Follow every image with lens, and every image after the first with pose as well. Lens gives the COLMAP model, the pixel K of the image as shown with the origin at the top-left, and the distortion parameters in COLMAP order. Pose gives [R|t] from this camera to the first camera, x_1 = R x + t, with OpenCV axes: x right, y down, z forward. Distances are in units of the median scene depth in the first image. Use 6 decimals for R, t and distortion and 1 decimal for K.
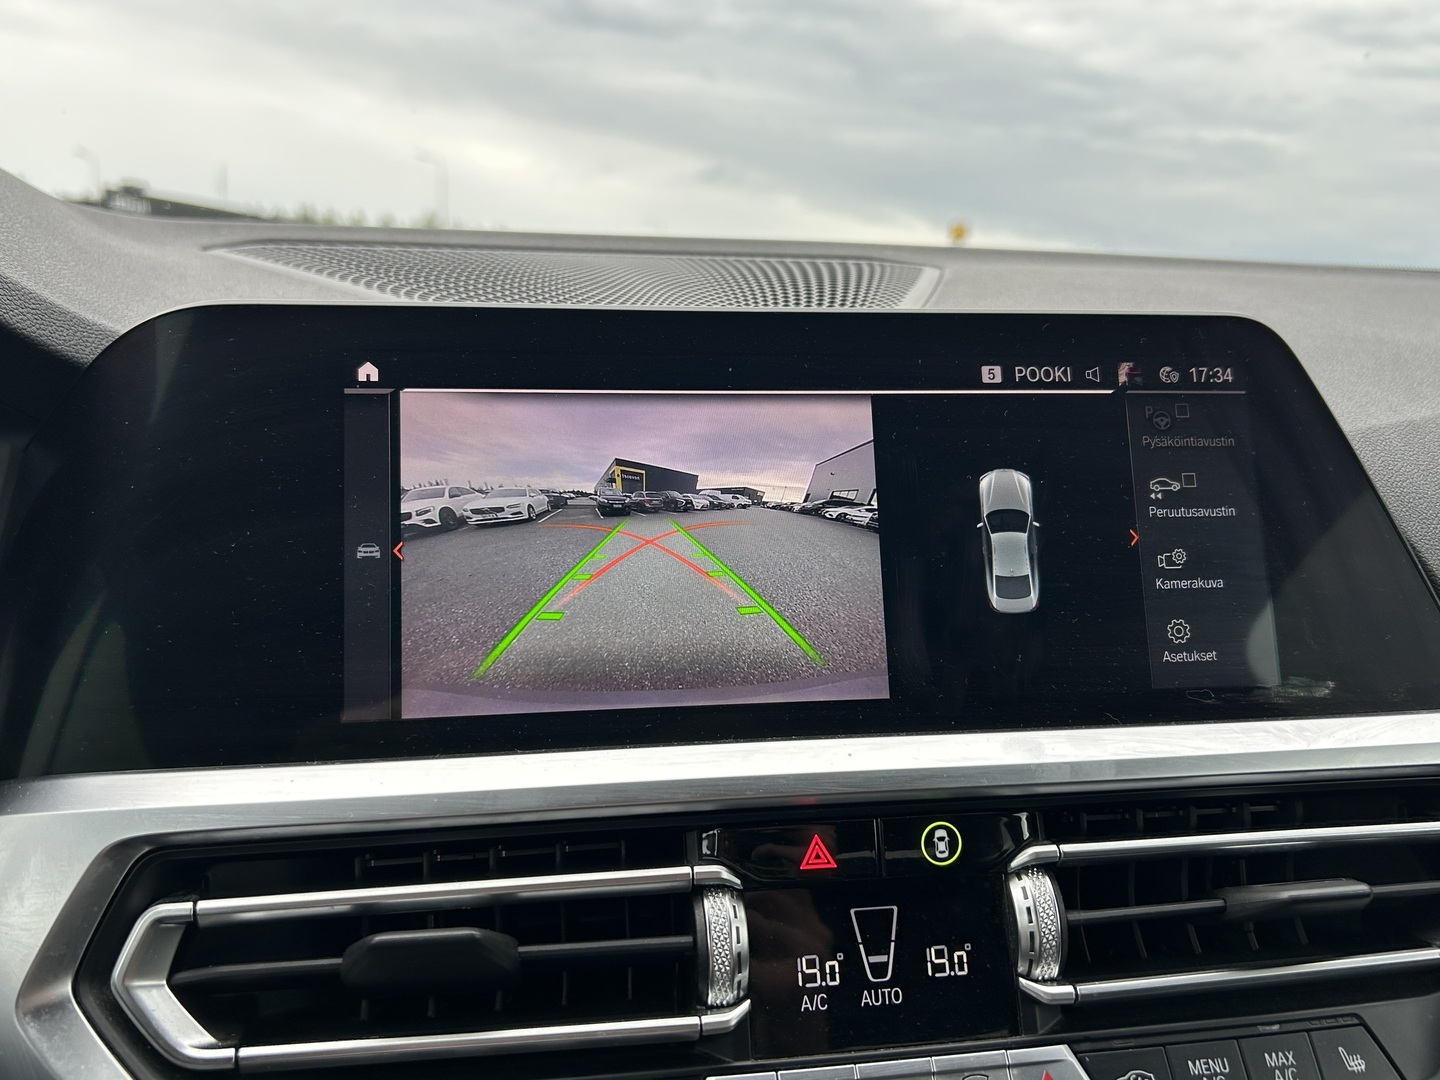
lens RADIAL K [[1229.9, 0, 720.0], [0, 1229.9, 540.0], [0, 0, 1]] dist [0.037134, -0.090673]
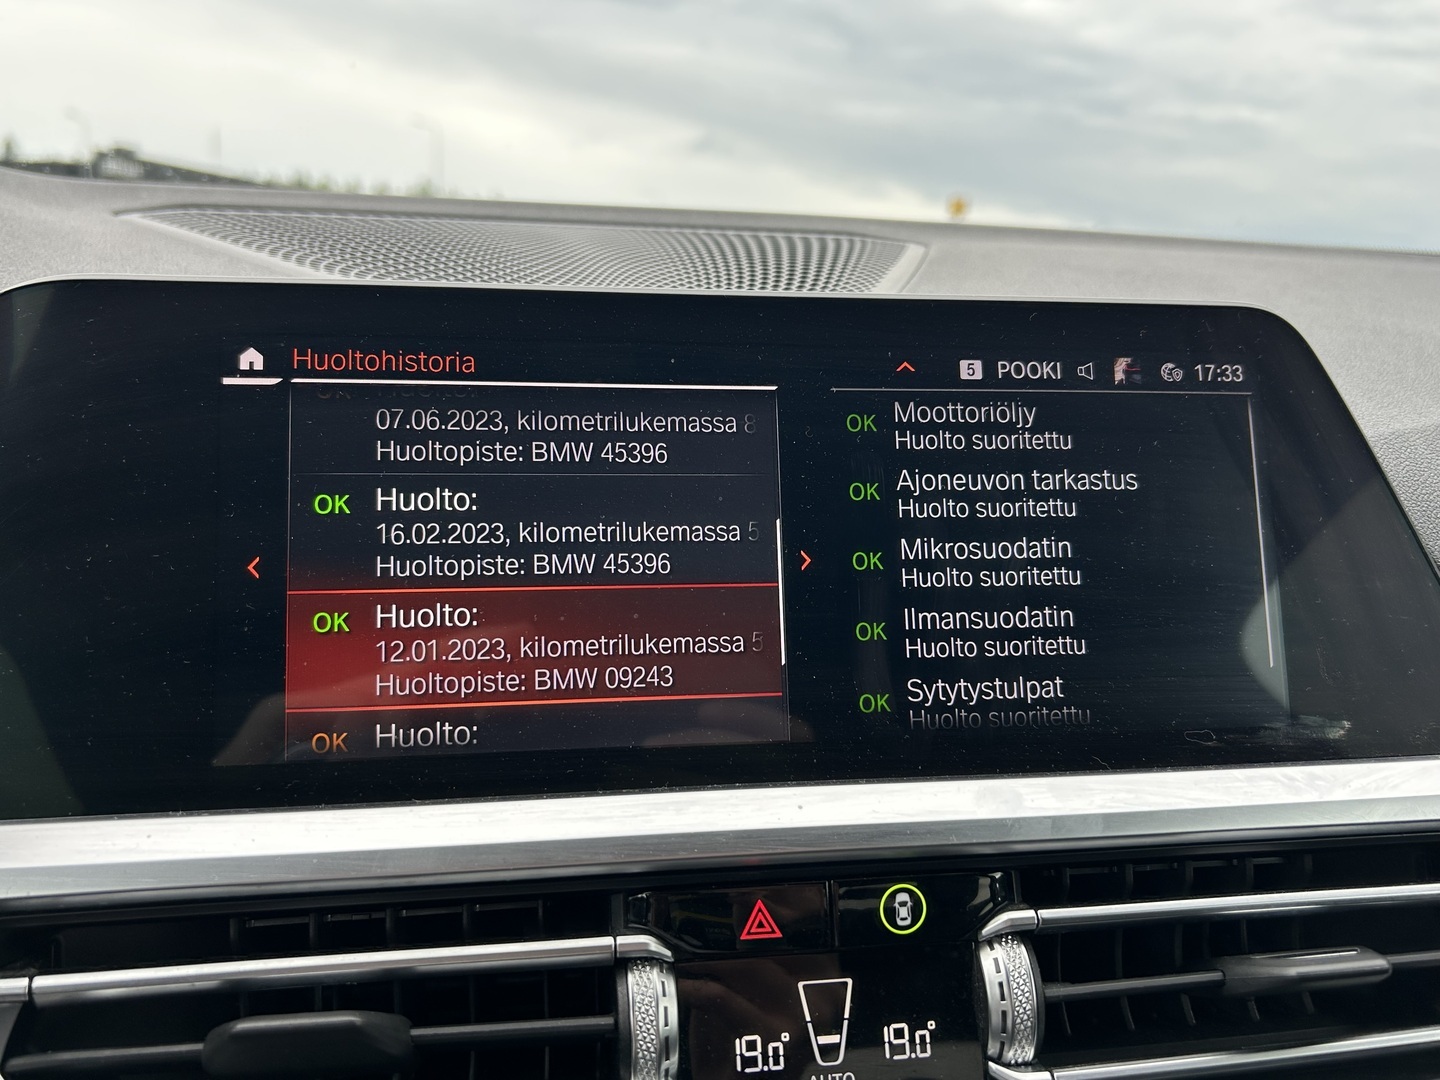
lens RADIAL K [[1220.1, 0, 723.7], [0, 1220.1, 535.3], [0, 0, 1]] dist [0.005253, -0.010338]
pose [[0.999900, 0.012354, 0.006886, 0.040330], [-0.012493, 0.999712, 0.020502, -0.032785], [-0.006630, -0.020586, 0.999766, 0.131917]]
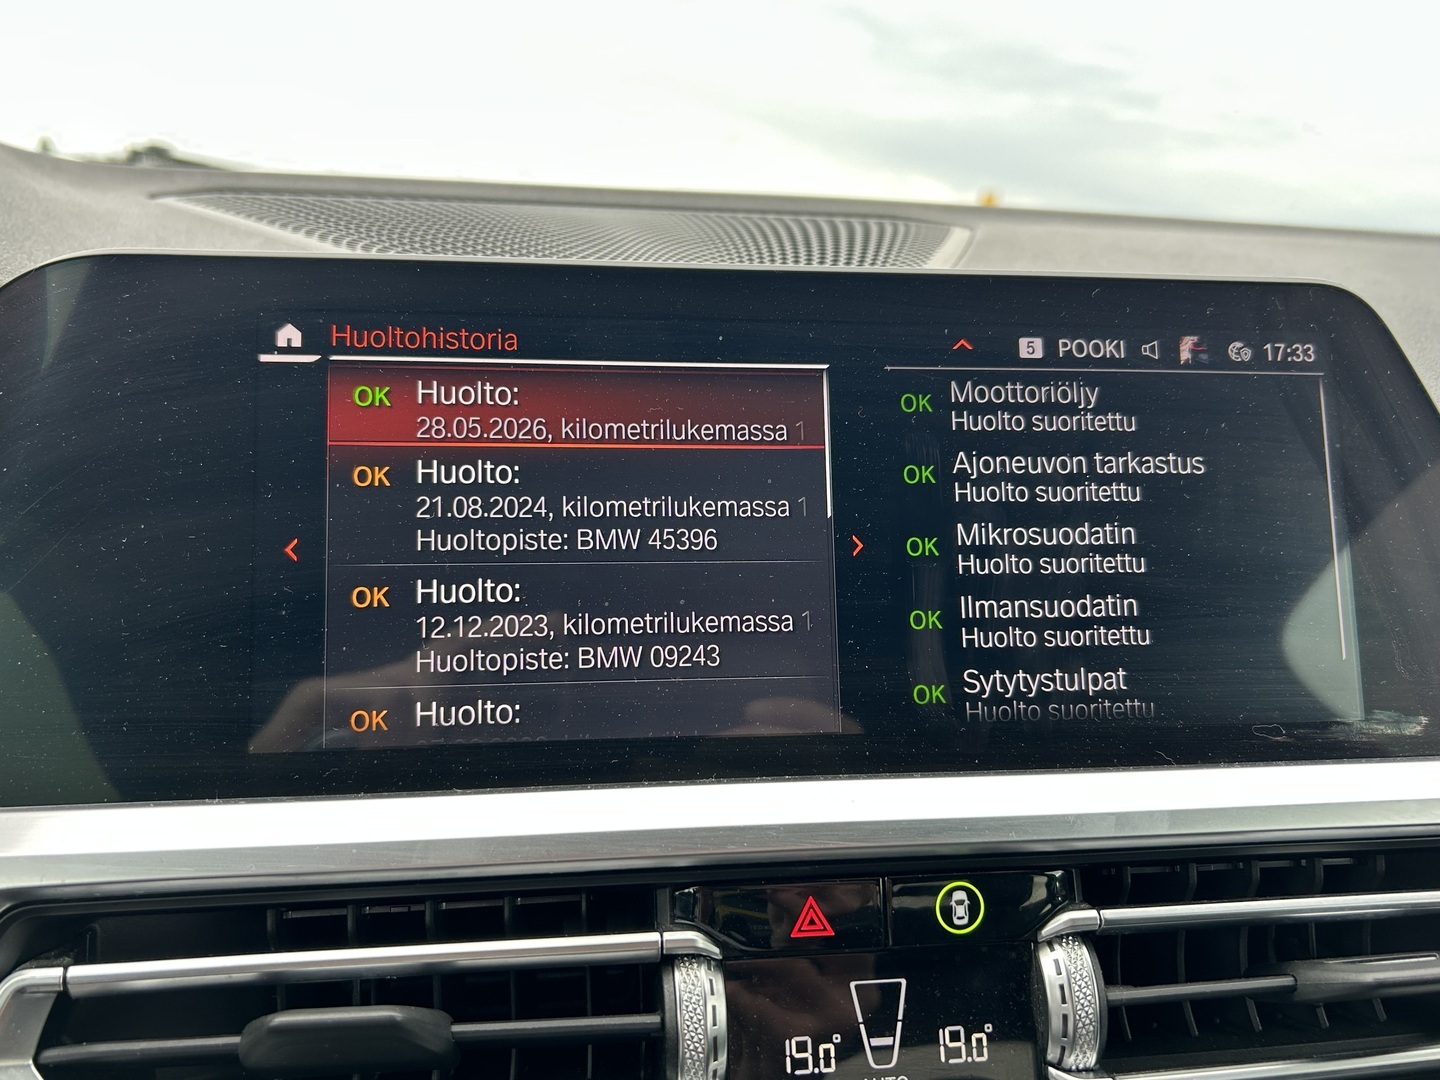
lens RADIAL K [[1222.6, 0, 720.0], [0, 1222.6, 540.0], [0, 0, 1]] dist [-0.004411, 0.005774]
pose [[0.999700, 0.016081, -0.018469, 0.025593], [-0.015580, 0.999515, 0.026957, -0.022809], [0.018893, -0.026661, 0.999466, 0.159743]]
